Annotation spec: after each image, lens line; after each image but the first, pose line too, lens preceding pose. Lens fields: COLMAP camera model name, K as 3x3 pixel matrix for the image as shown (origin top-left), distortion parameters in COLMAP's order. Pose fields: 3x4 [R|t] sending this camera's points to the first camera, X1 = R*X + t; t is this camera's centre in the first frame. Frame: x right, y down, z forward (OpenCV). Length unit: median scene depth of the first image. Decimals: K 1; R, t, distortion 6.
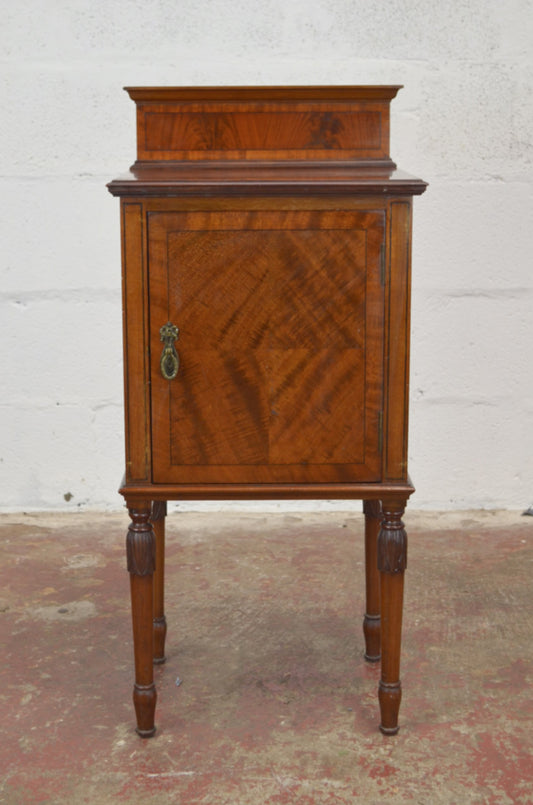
lens RADIAL K [[1446.6, 0, 260.6], [0, 1446.6, 402.5], [0, 0, 1]] dist [-0.011518, 0.083008]
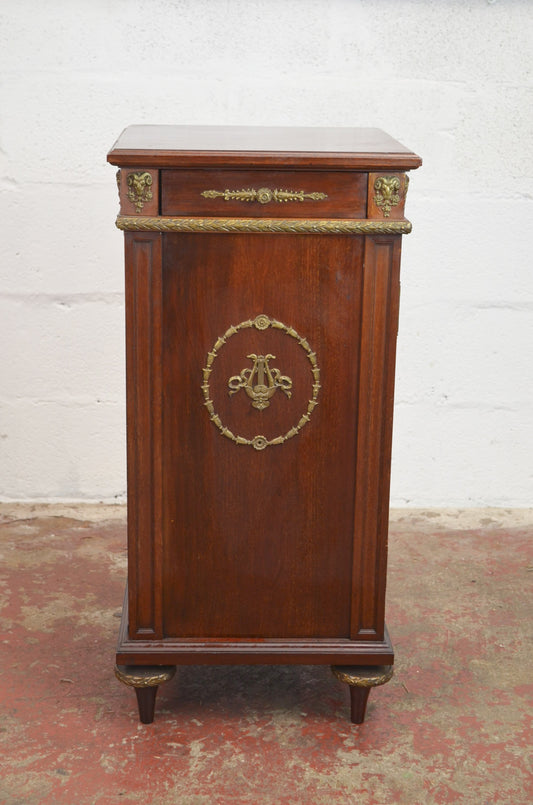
lens RADIAL K [[1384.3, 0, 265.9], [0, 1384.3, 402.9], [0, 0, 1]] dist [-0.004135, 0.035382]
pose [[0.998867, 0.019508, 0.043408, -0.078580], [-0.021958, 0.998150, 0.056703, -0.070942], [-0.042221, -0.057592, 0.997447, 0.001614]]
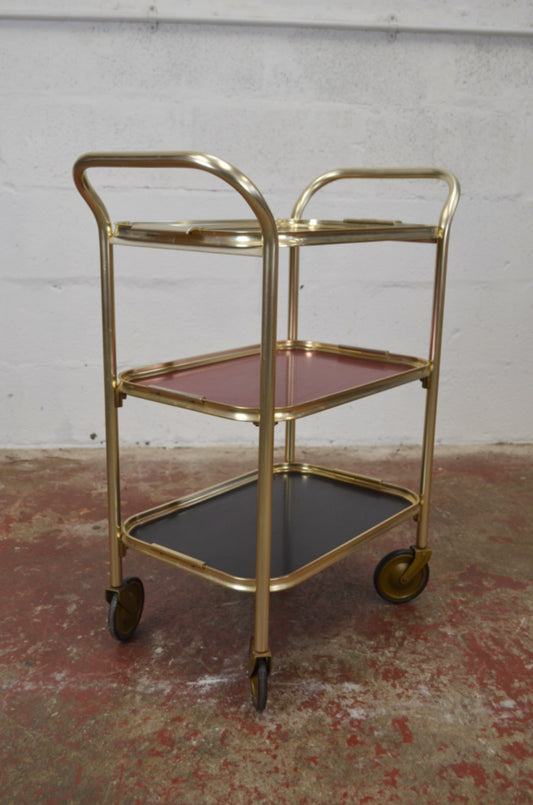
lens RADIAL K [[848.9, 0, 264.2], [0, 848.9, 405.6], [0, 0, 1]] dist [0.002645, -0.008713]
pose [[0.995723, 0.002285, 0.092363, -0.062764], [-0.004678, 0.999659, 0.025698, 0.020905], [-0.092273, -0.026020, 0.995394, 0.274229]]
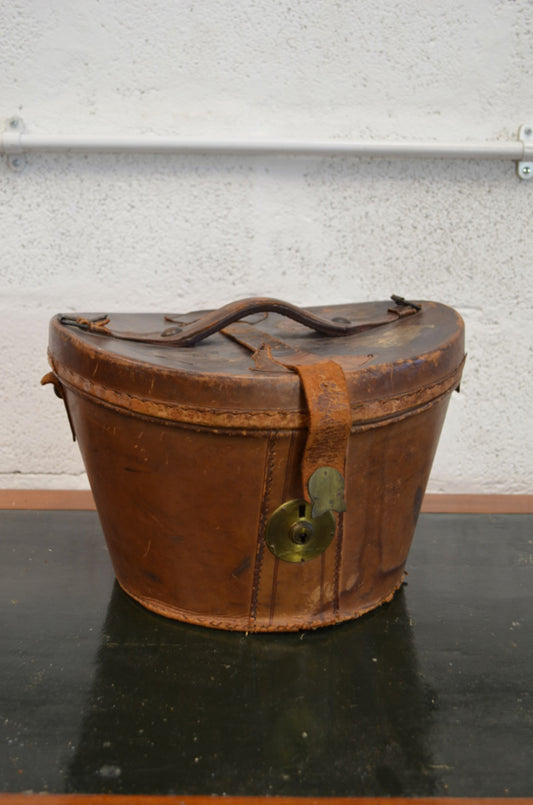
lens RADIAL K [[1019.2, 0, 267.3], [0, 1019.2, 443.0], [0, 0, 1]] dist [-0.008890, -0.015959]
pose [[0.999758, 0.019934, 0.009274, 0.023451], [-0.020248, 0.999180, 0.035053, -0.227201], [-0.008568, -0.035233, 0.999342, 0.659670]]
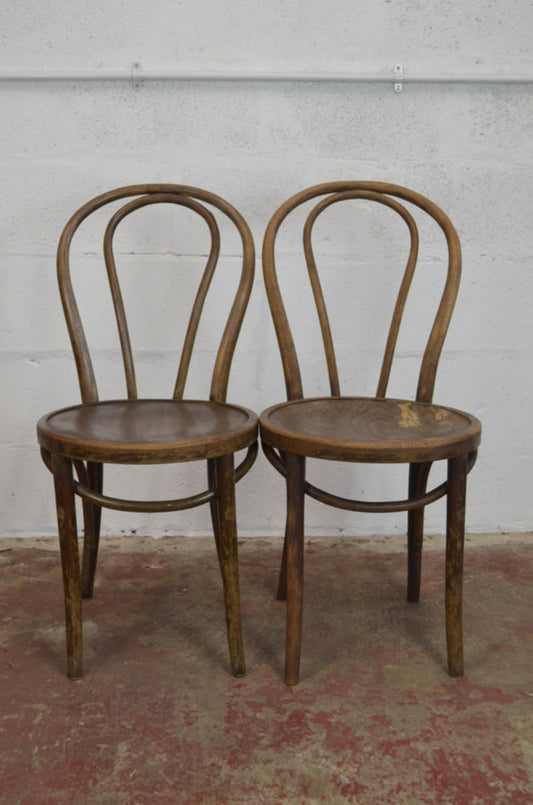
lens RADIAL K [[1127.4, 0, 266.3], [0, 1127.4, 401.5], [0, 0, 1]] dist [-0.002057, -0.019148]
pose [[0.999217, 0.003824, 0.039368, -0.015583], [-0.003375, 0.999928, -0.011473, -0.031490], [-0.039409, 0.011331, 0.999159, 0.088377]]
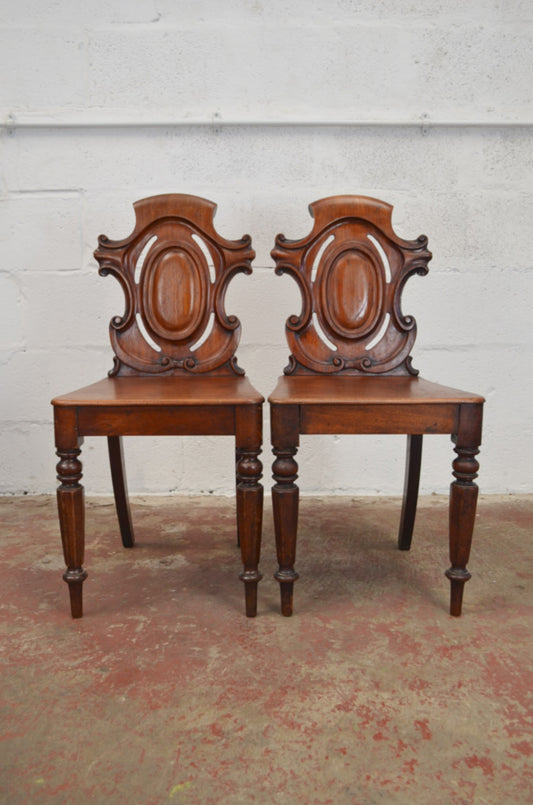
lens RADIAL K [[818.5, 0, 267.0], [0, 818.5, 403.7], [0, 0, 1]] dist [-0.006810, -0.007344]
pose [[0.999914, 0.003804, 0.012563, -0.048297], [-0.003089, 0.998398, -0.056492, 0.036446], [-0.012757, 0.056449, 0.998324, 0.204162]]
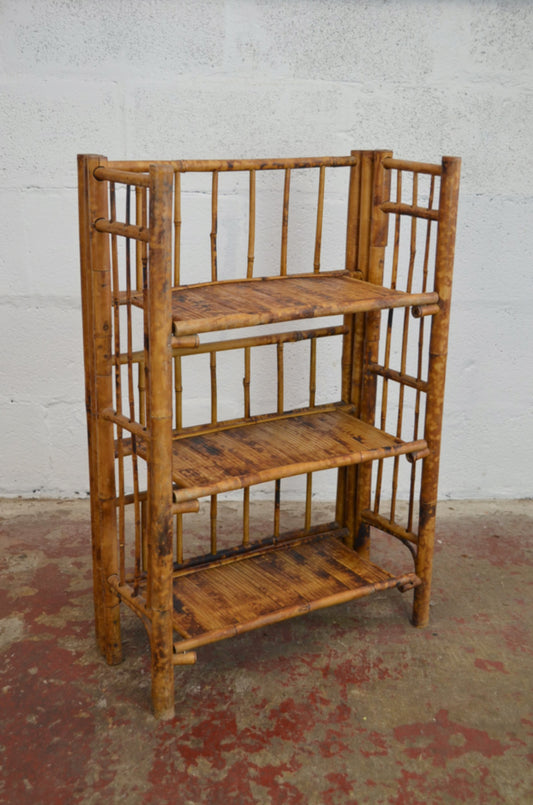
lens RADIAL K [[960.9, 0, 265.6], [0, 960.9, 402.7], [0, 0, 1]] dist [-0.009380, -0.013961]
pose [[0.999456, 0.015152, 0.029280, 0.034612], [-0.017685, 0.995937, 0.088294, -0.080056], [-0.027824, -0.088764, 0.995664, 0.351159]]
